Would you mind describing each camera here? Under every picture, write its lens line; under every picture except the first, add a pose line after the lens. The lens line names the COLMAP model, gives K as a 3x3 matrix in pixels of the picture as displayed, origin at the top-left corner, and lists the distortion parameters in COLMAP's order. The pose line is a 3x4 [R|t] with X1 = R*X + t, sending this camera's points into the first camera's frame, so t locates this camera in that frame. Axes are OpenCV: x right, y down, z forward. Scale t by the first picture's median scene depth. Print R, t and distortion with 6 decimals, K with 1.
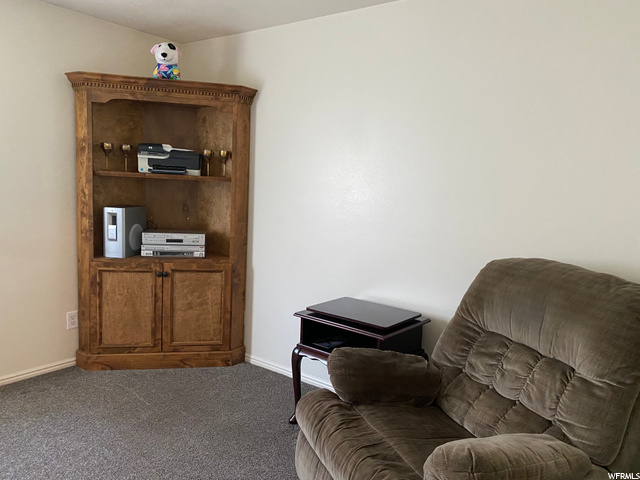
lens RADIAL K [[486.9, 0, 323.4], [0, 486.9, 235.4], [0, 0, 1]] dist [0.057632, -0.038610]
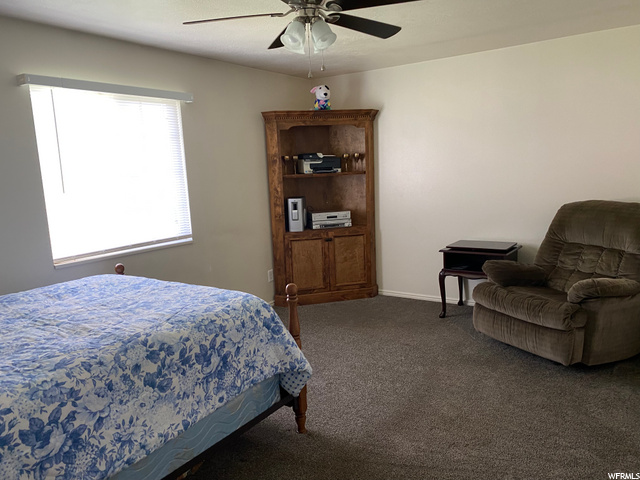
lens RADIAL K [[486.9, 0, 315.0], [0, 486.9, 244.3], [0, 0, 1]] dist [0.057632, -0.038610]
pose [[0.994014, -0.097734, 0.048833, -0.449633], [0.095139, 0.994056, 0.052919, 0.010115], [-0.053715, -0.047956, 0.997404, -0.502630]]
